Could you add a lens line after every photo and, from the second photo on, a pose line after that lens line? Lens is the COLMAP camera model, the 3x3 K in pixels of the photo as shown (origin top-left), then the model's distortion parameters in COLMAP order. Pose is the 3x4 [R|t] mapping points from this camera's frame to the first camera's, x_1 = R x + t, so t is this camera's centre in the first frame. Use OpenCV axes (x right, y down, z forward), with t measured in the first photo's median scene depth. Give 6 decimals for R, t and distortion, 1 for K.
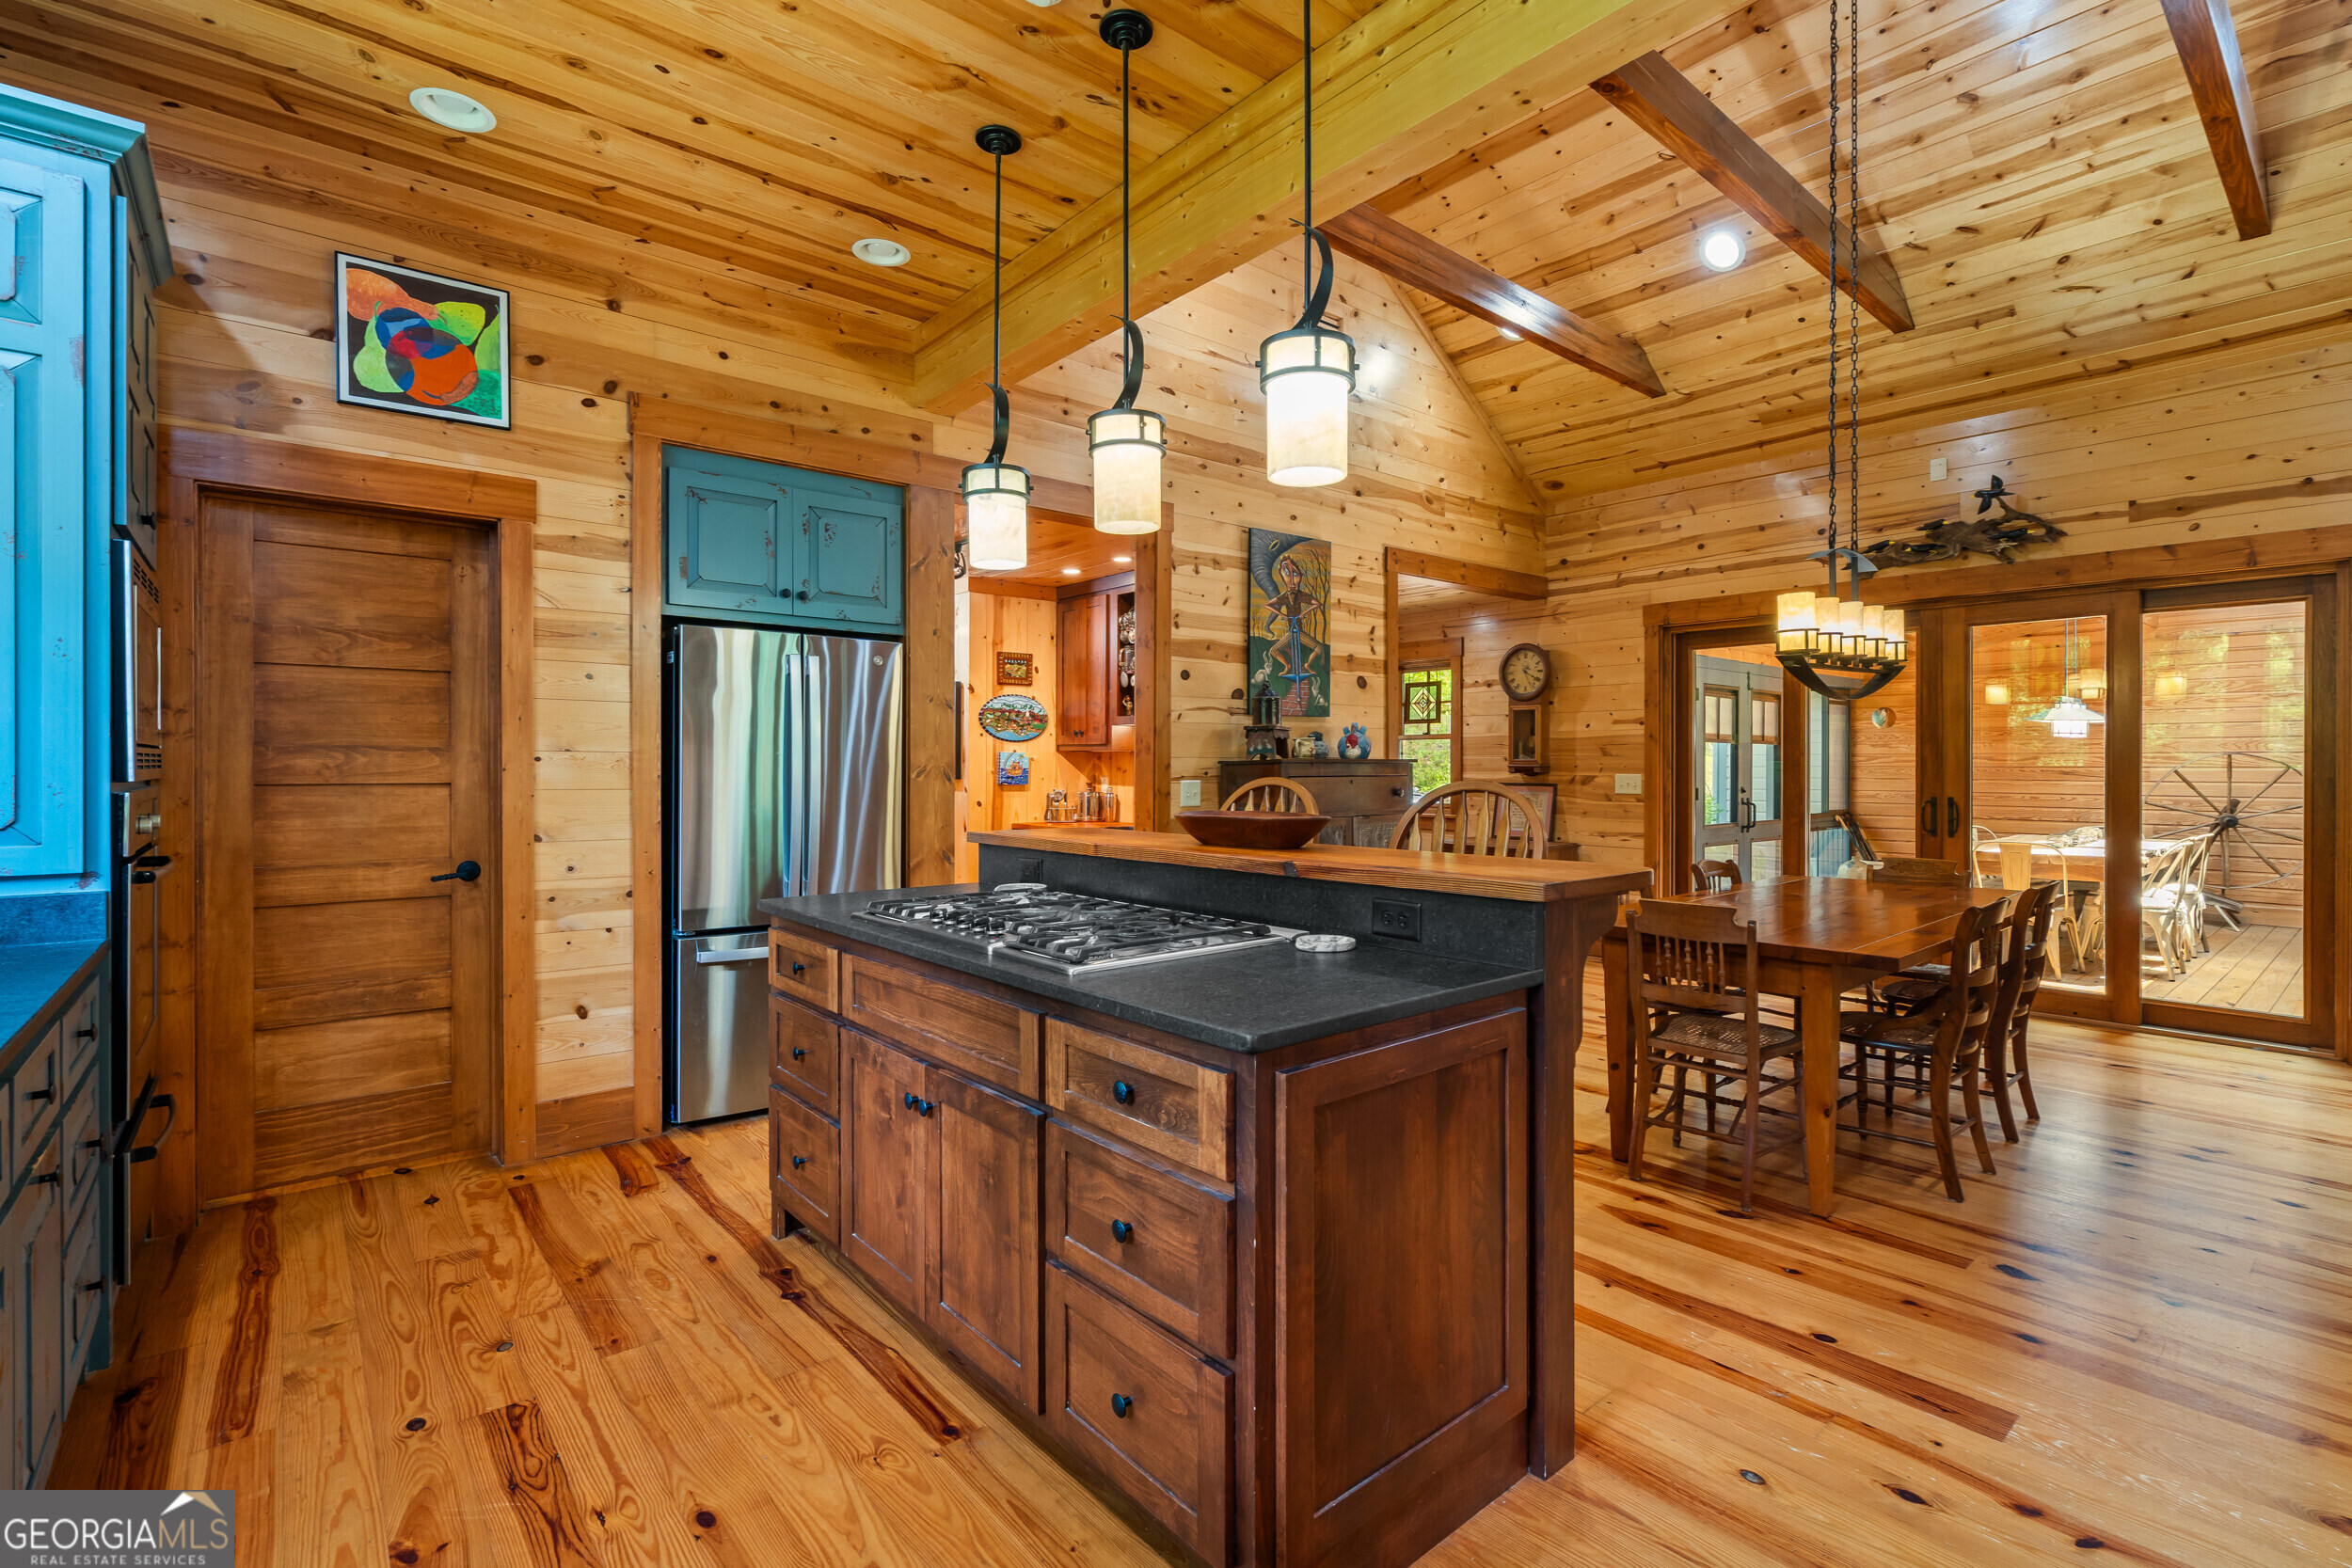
lens RADIAL K [[1063.8, 0, 1171.7], [0, 1063.8, 764.7], [0, 0, 1]] dist [-0.005023, 0.003132]
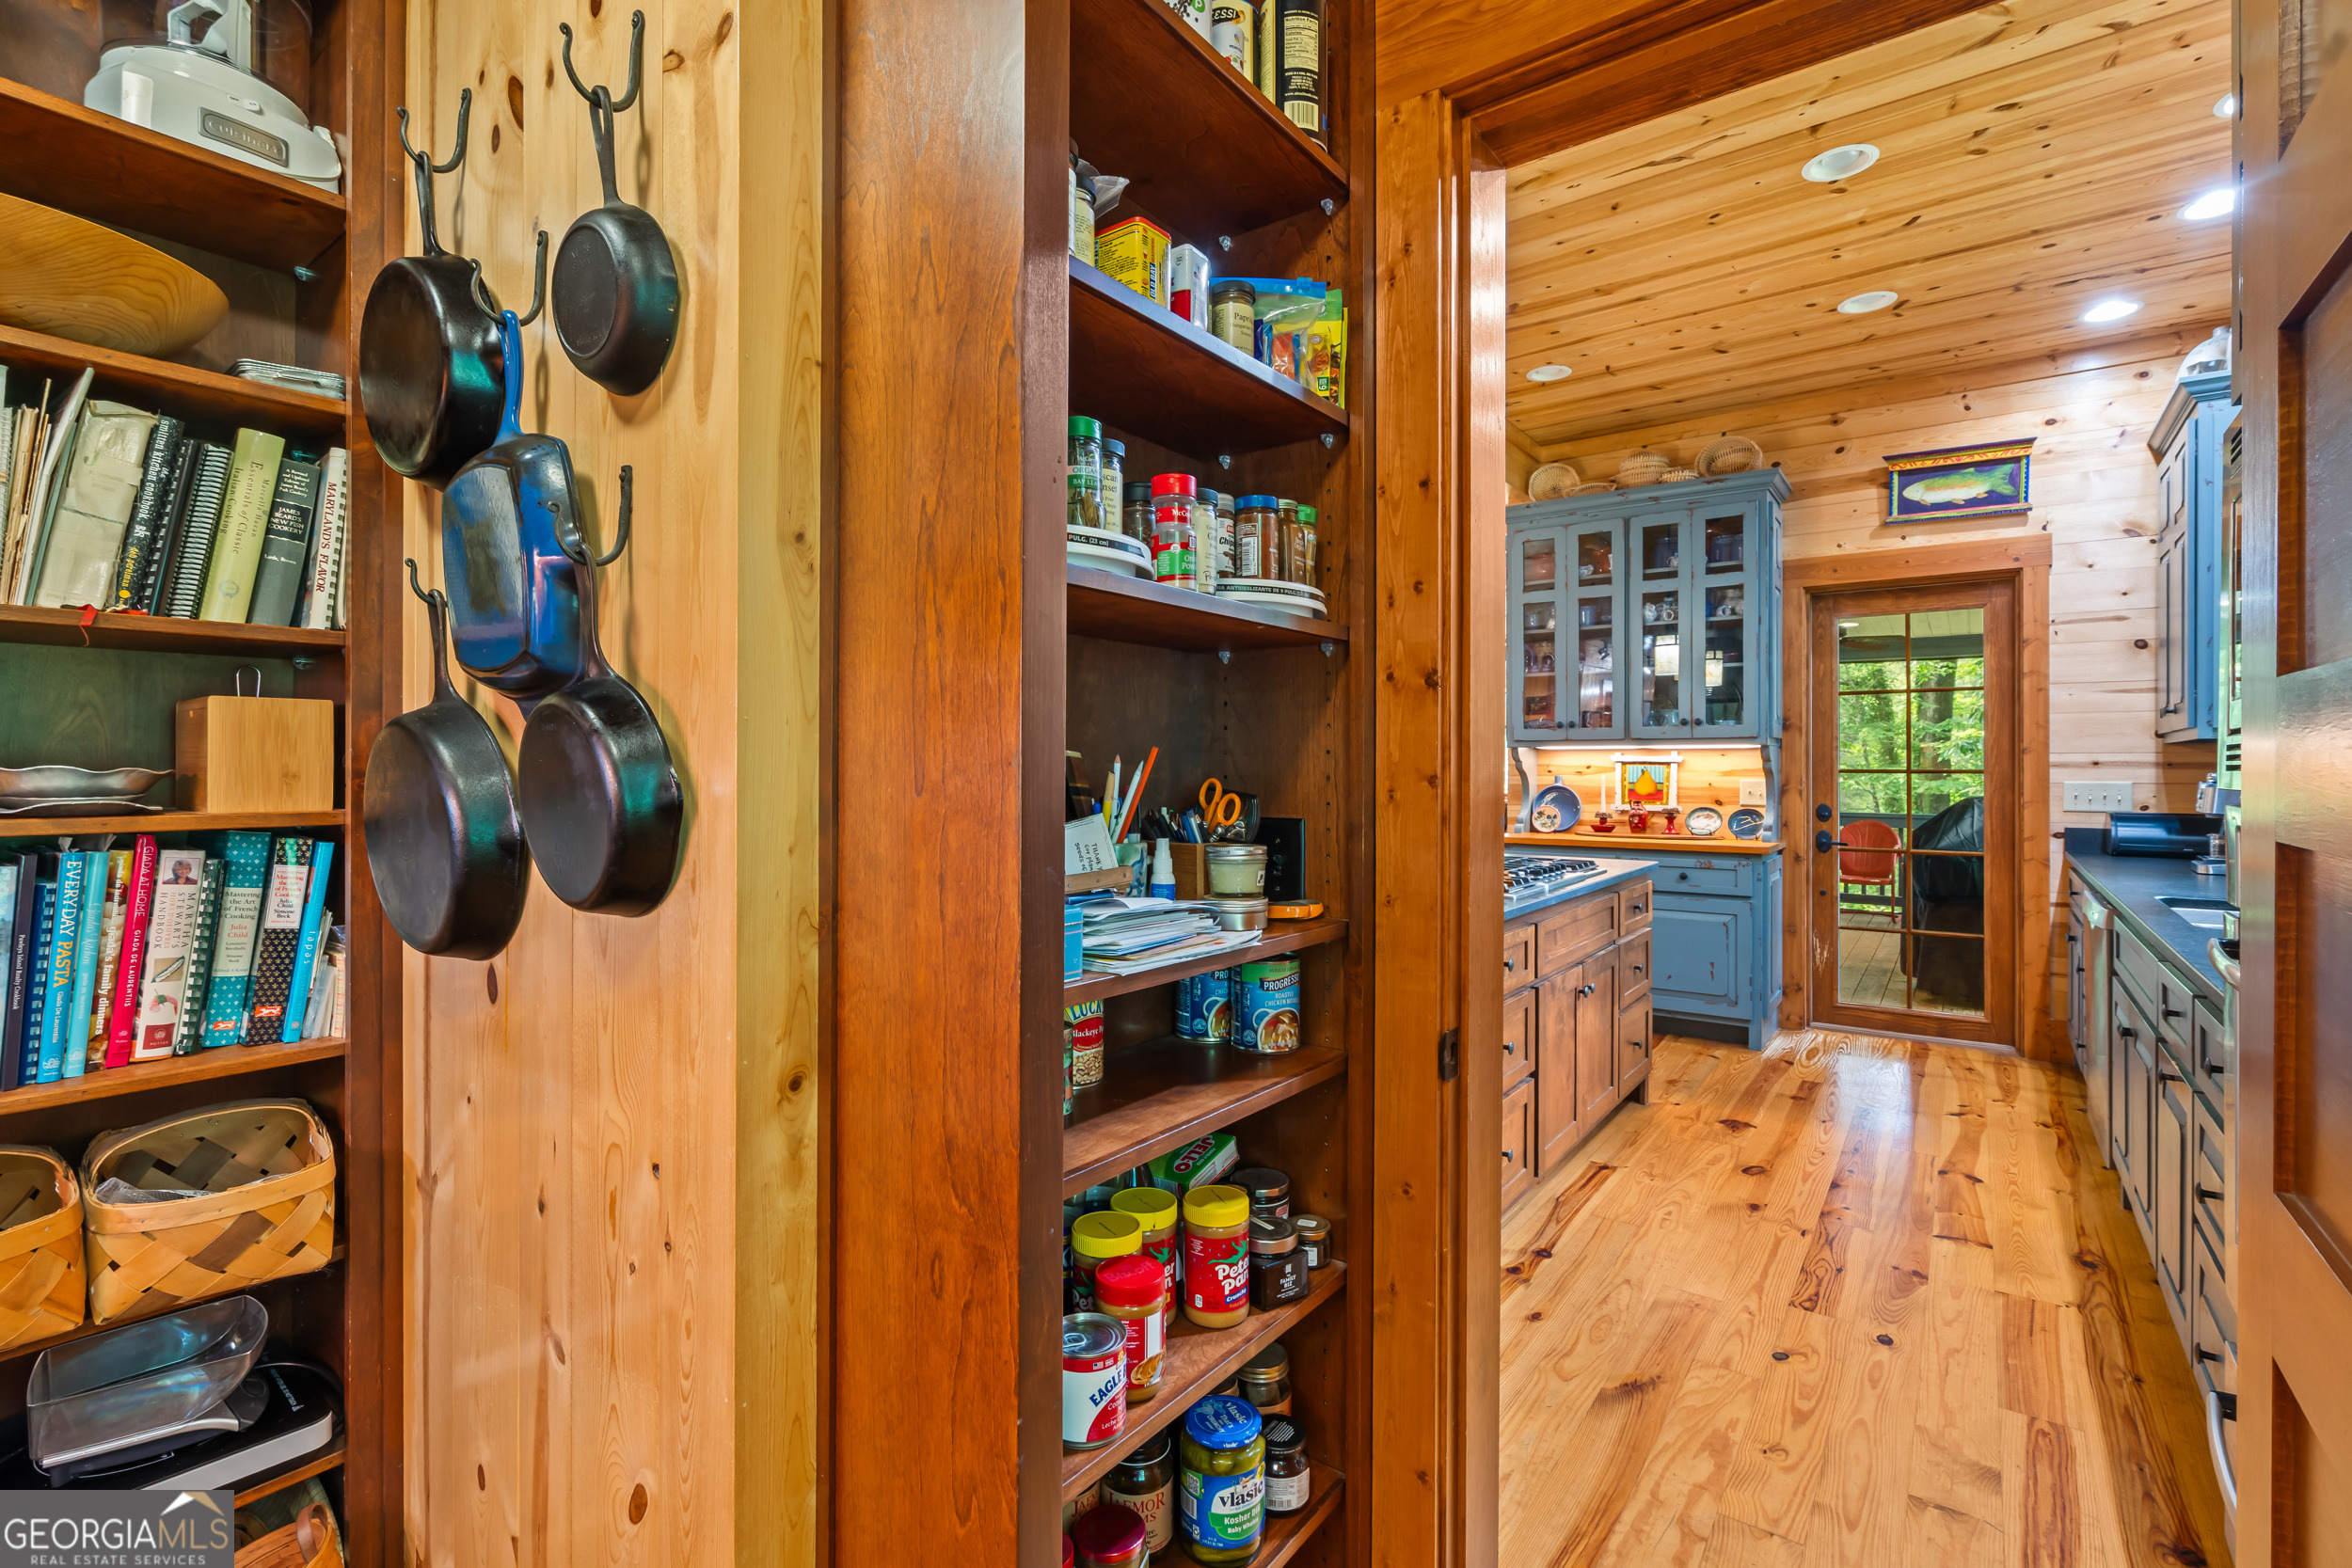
lens RADIAL K [[1063.8, 0, 1175.7], [0, 1063.8, 769.4], [0, 0, 1]] dist [-0.005023, 0.003132]
pose [[-0.223536, -0.002642, 0.974692, -0.732133], [0.000344, 0.999996, 0.002790, 0.000161], [-0.974696, 0.000959, -0.223534, 0.884836]]
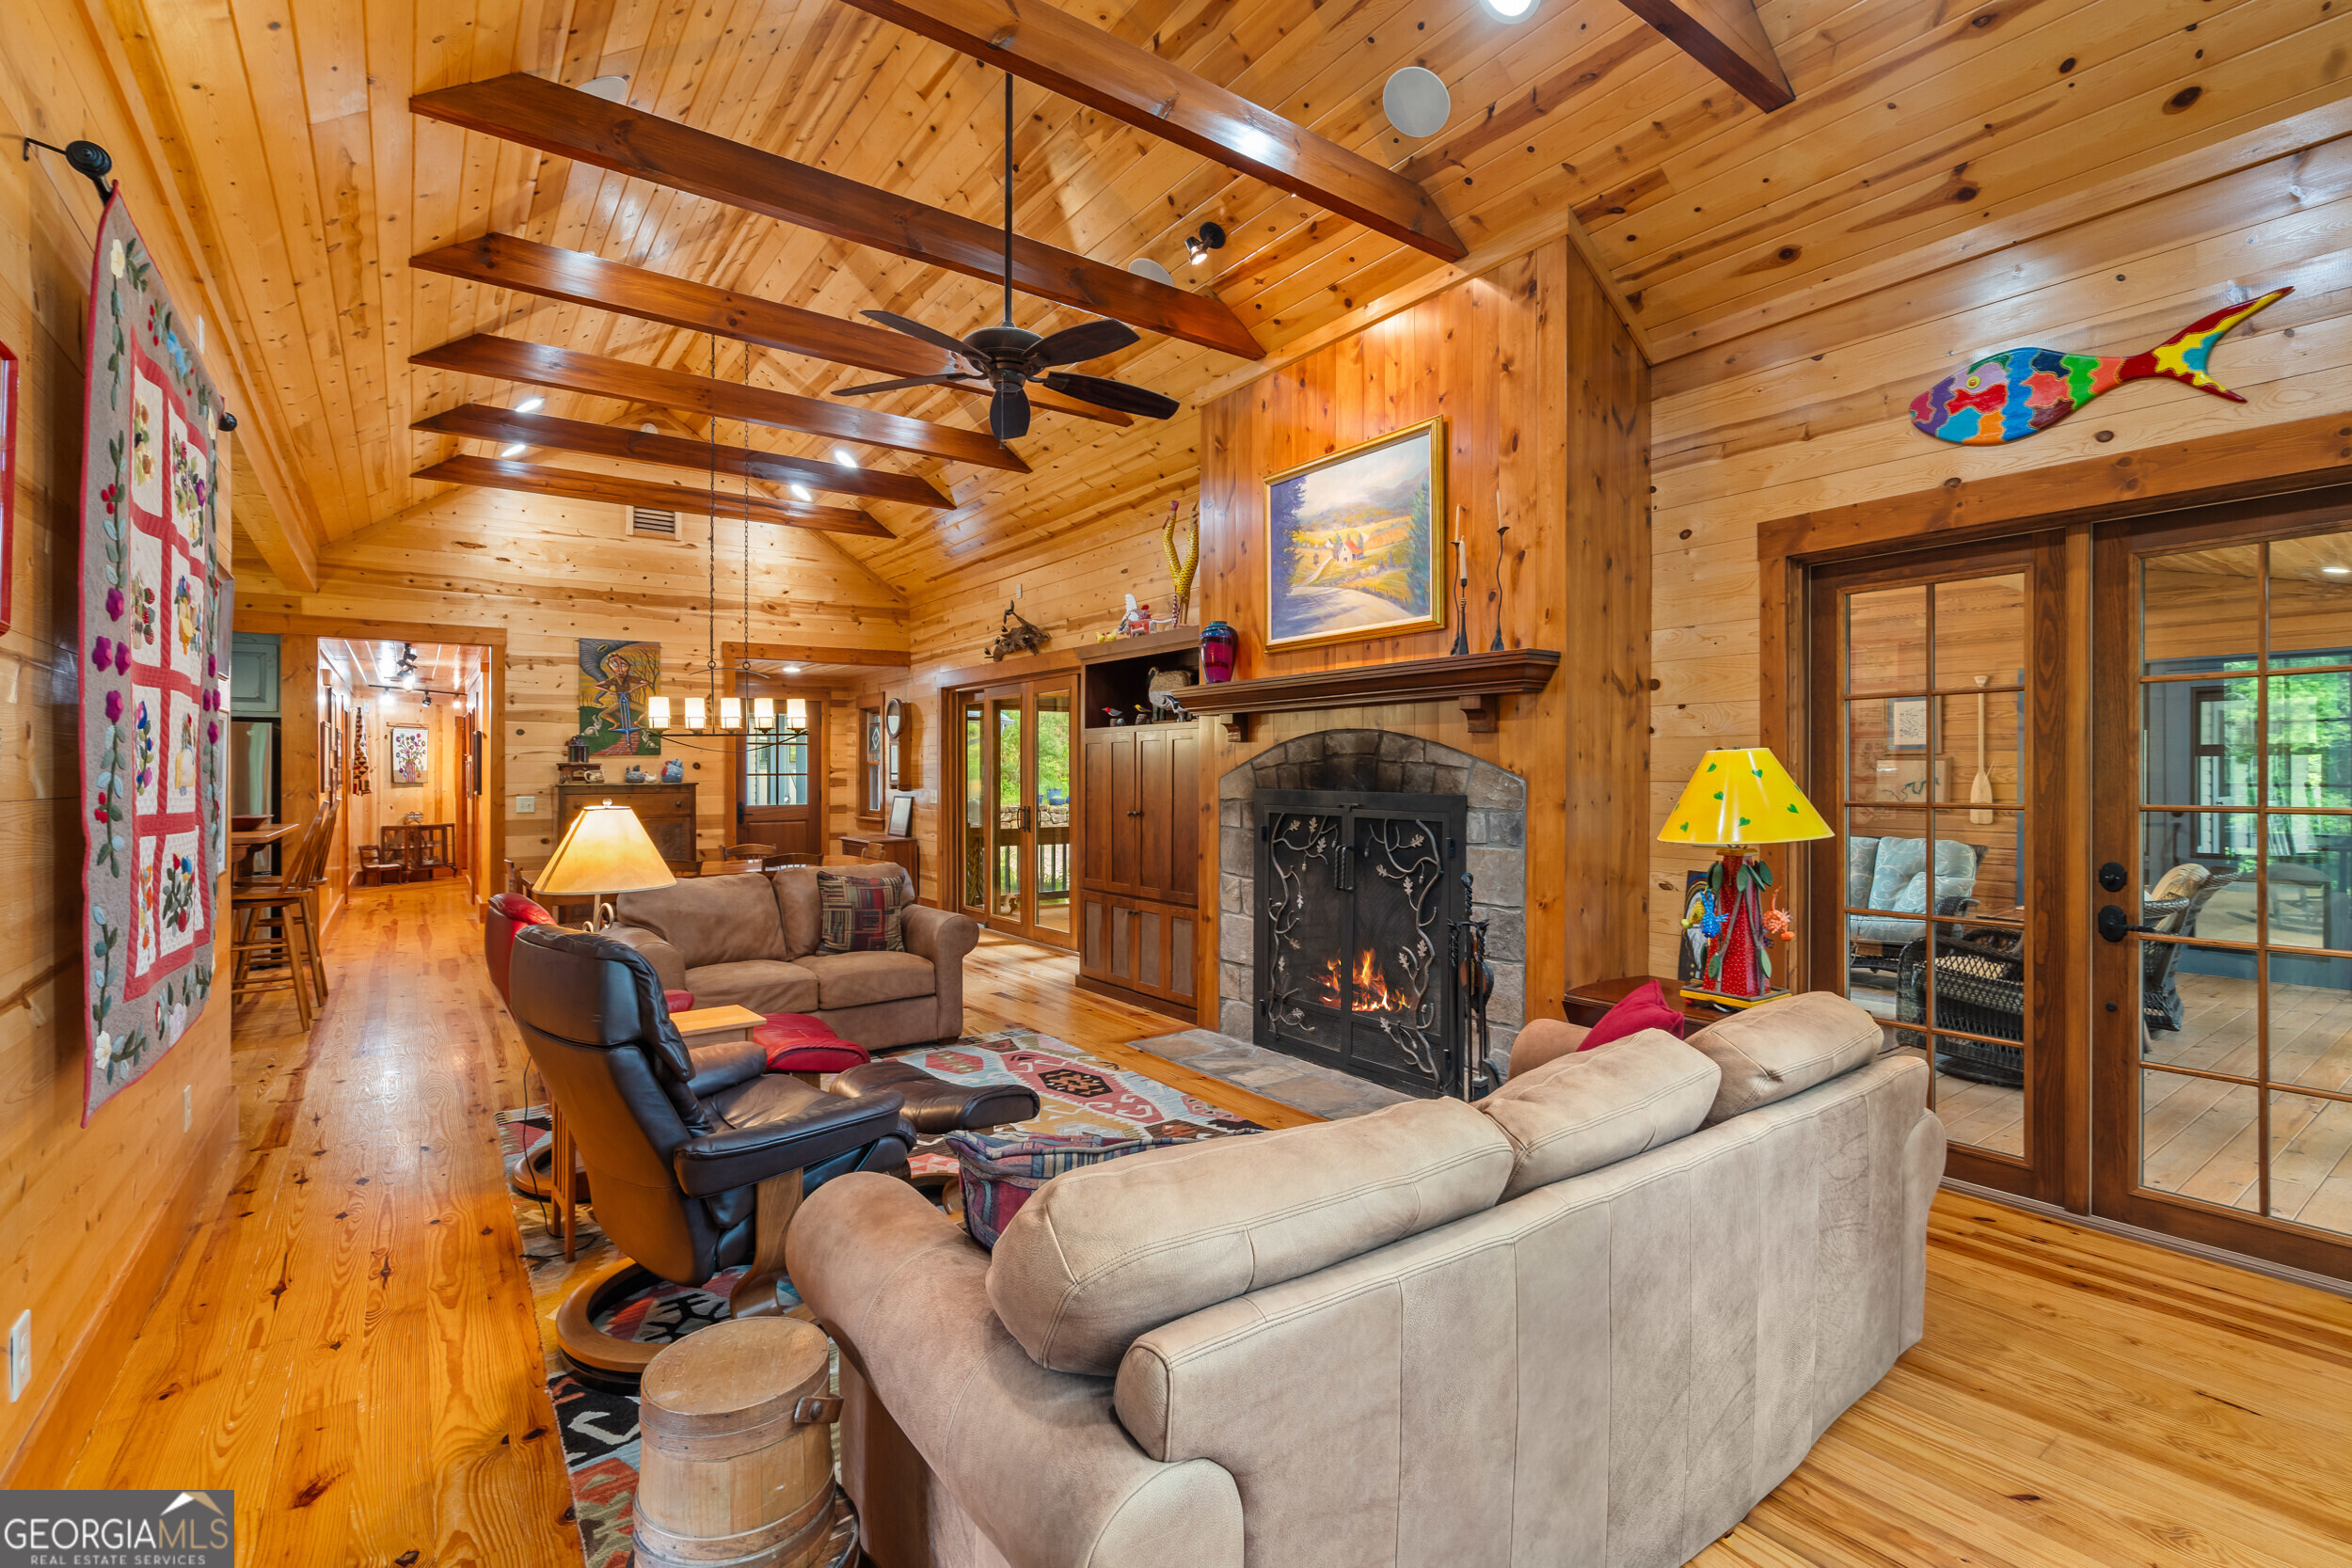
lens RADIAL K [[1063.8, 0, 1169.8], [0, 1063.8, 761.9], [0, 0, 1]] dist [-0.005023, 0.003132]
pose [[0.997055, -0.005641, -0.076479, 1.339750], [0.004831, 0.999930, -0.010777, -0.019687], [0.076534, 0.010376, 0.997013, -0.645785]]
